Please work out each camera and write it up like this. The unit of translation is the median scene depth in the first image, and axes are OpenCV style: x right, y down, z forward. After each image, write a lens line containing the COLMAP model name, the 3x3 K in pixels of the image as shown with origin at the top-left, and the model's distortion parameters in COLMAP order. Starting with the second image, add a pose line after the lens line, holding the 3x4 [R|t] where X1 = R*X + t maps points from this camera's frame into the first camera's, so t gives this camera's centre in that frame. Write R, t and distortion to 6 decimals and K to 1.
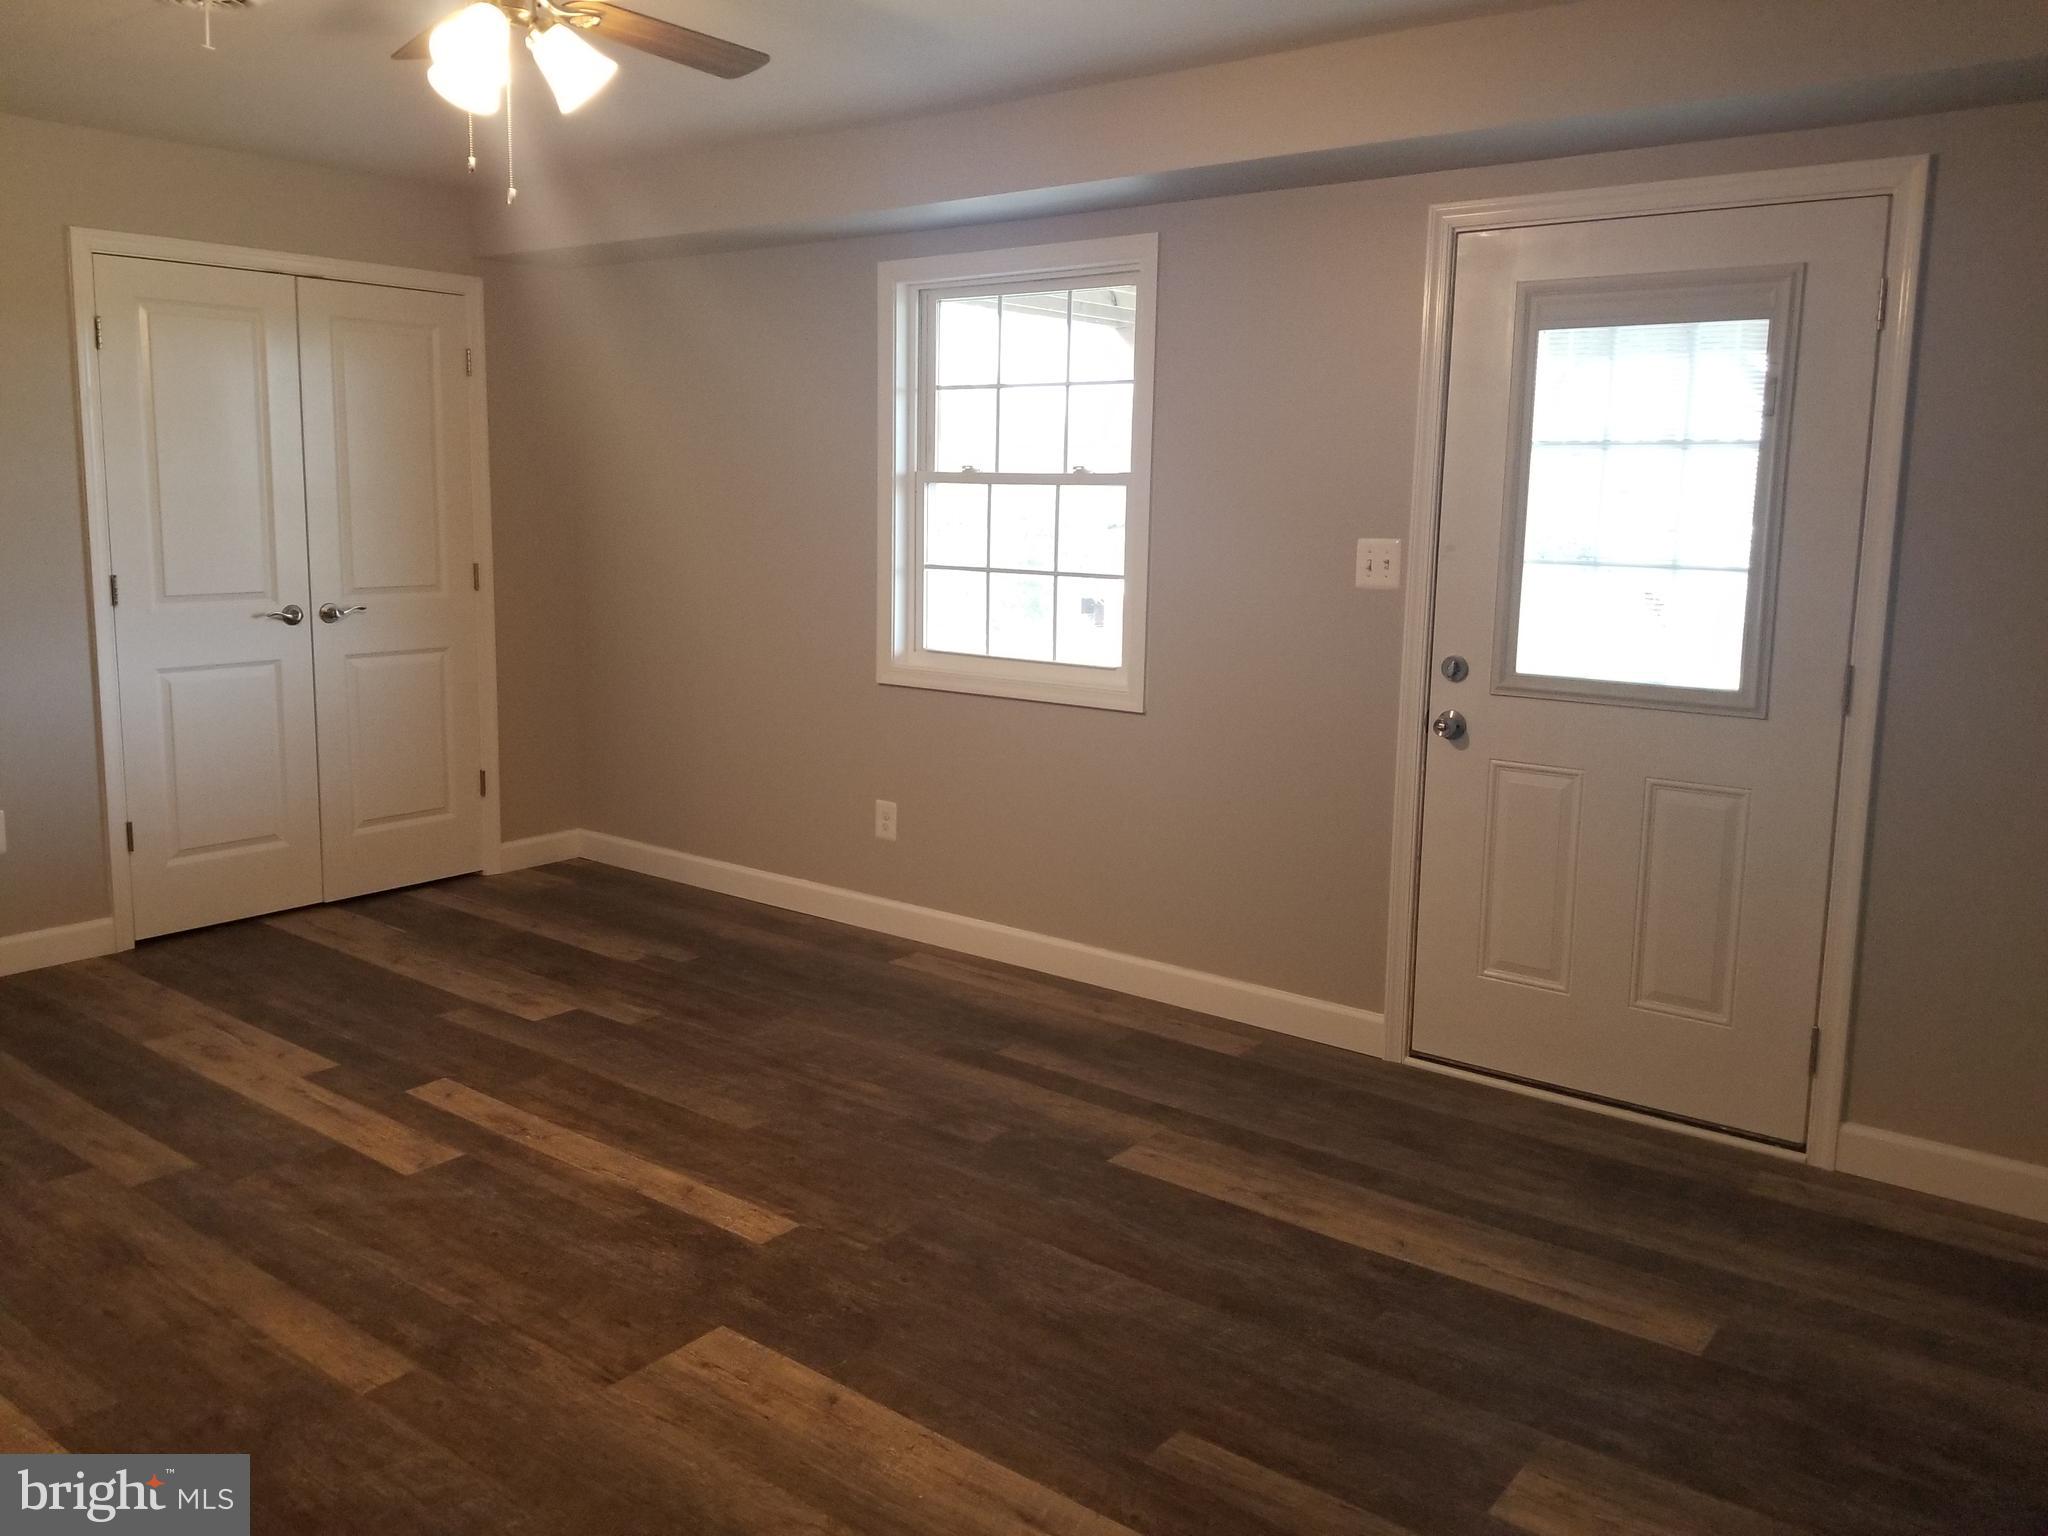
lens RADIAL K [[1665.7, 0, 1016.4], [0, 1665.7, 728.9], [0, 0, 1]] dist [0.097032, -0.166277]
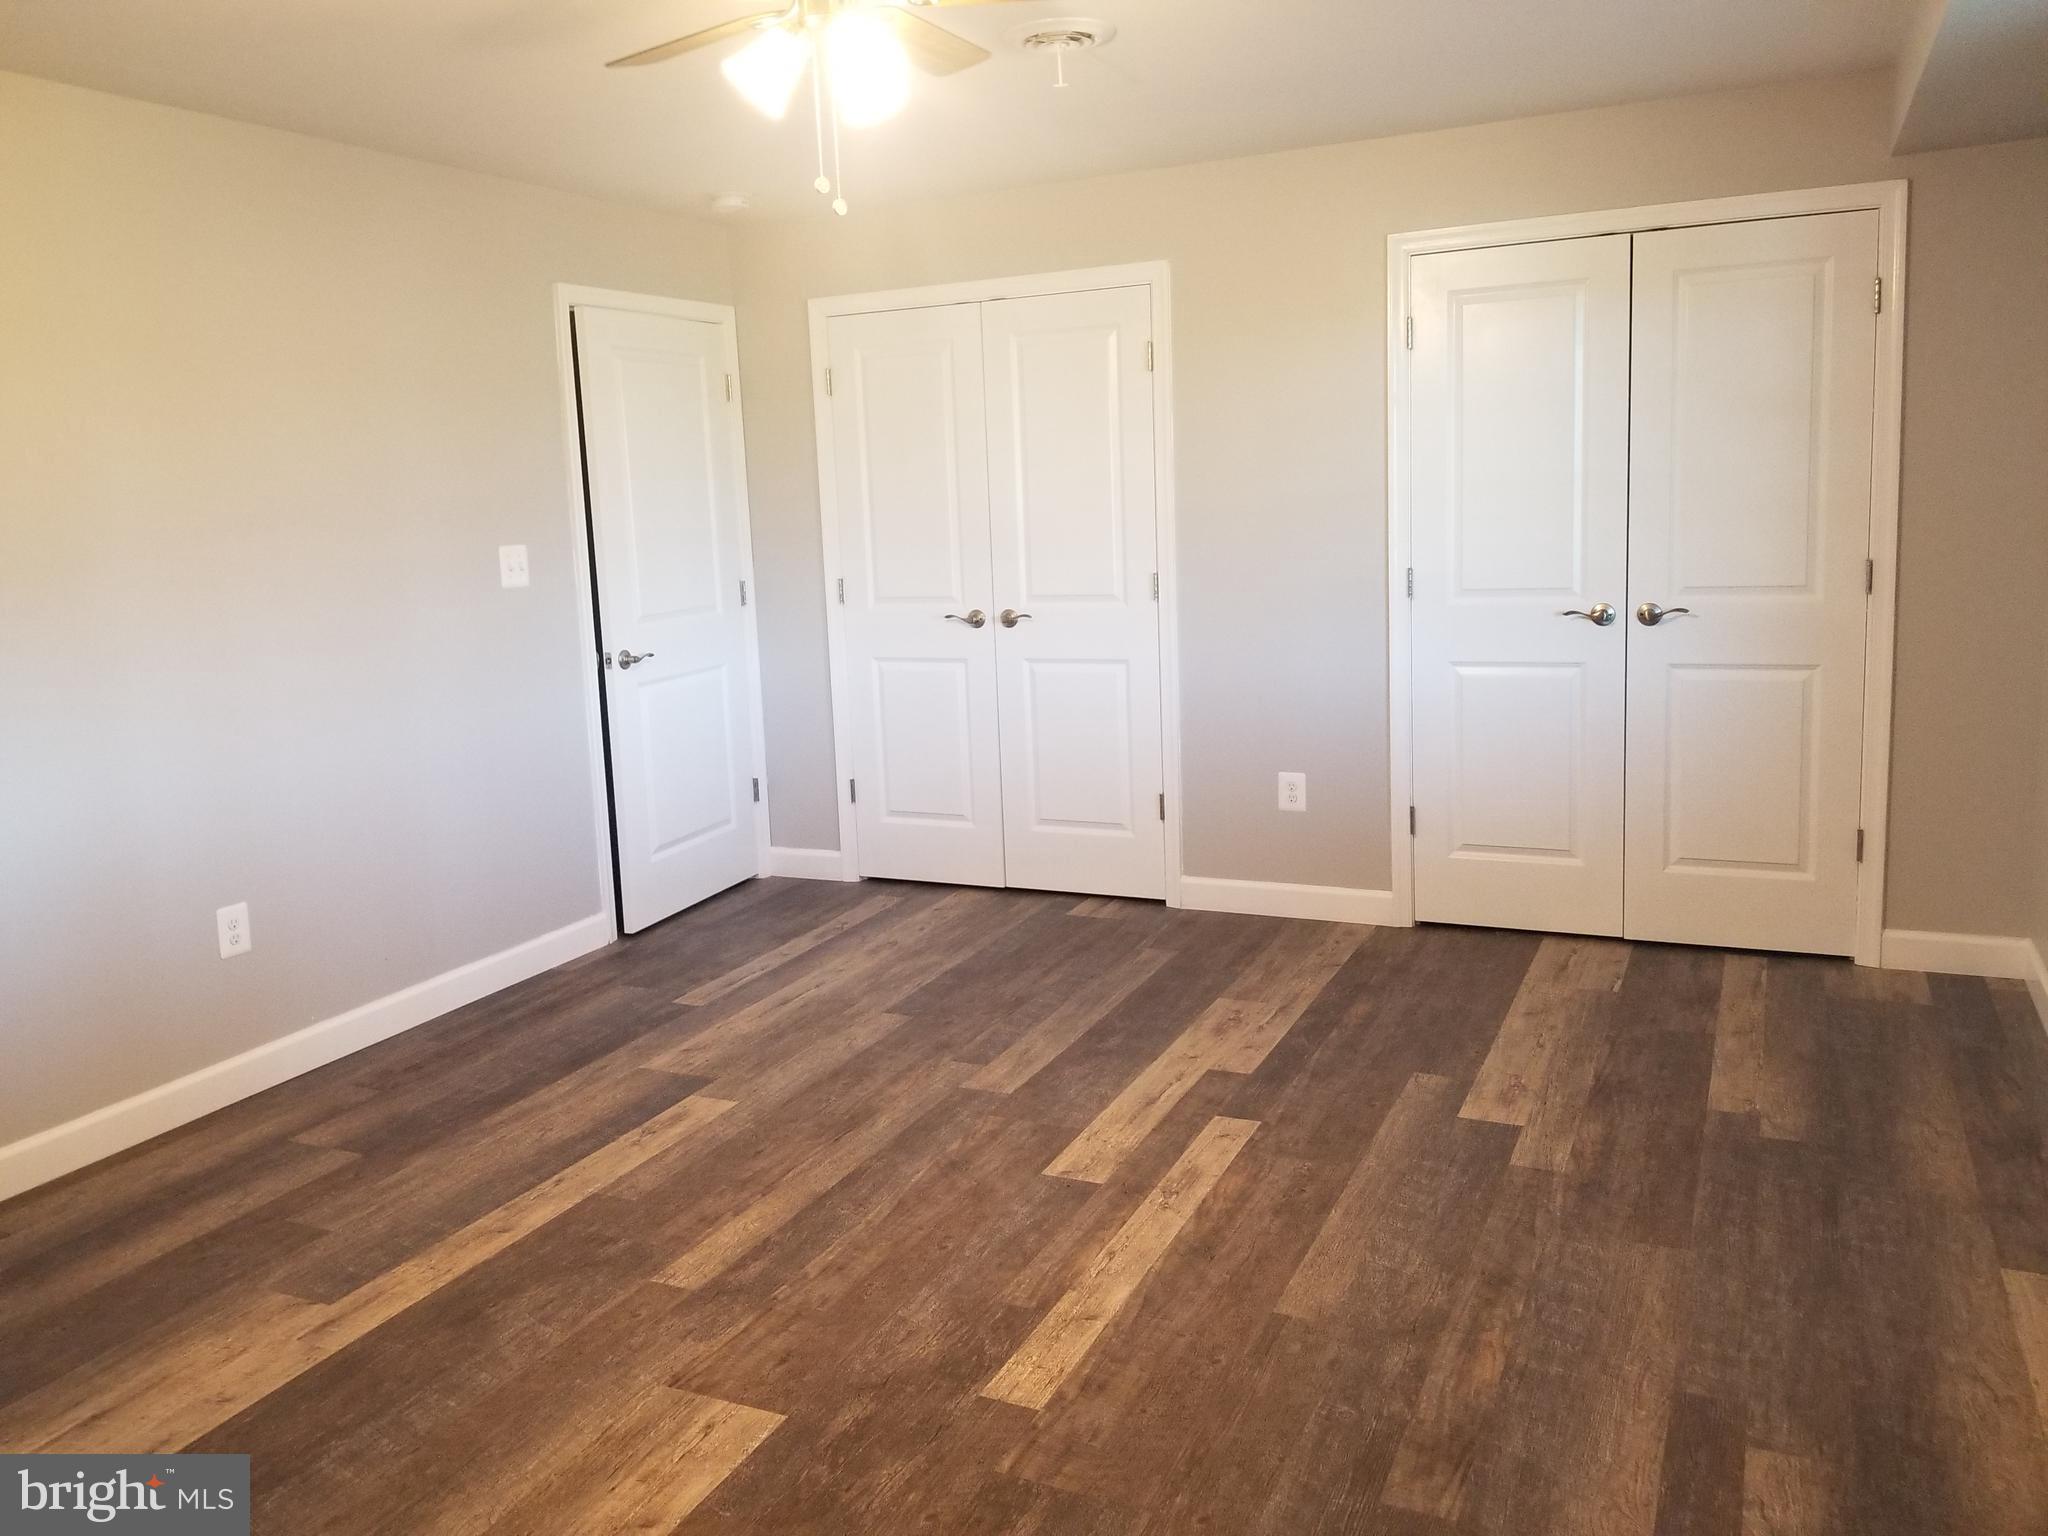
lens RADIAL K [[1665.7, 0, 1016.4], [0, 1665.7, 728.9], [0, 0, 1]] dist [0.097032, -0.166277]
pose [[0.175863, 0.124500, -0.976510, 0.532647], [-0.096278, 0.989390, 0.108803, -0.099046], [0.979695, 0.074882, 0.185984, 0.700778]]
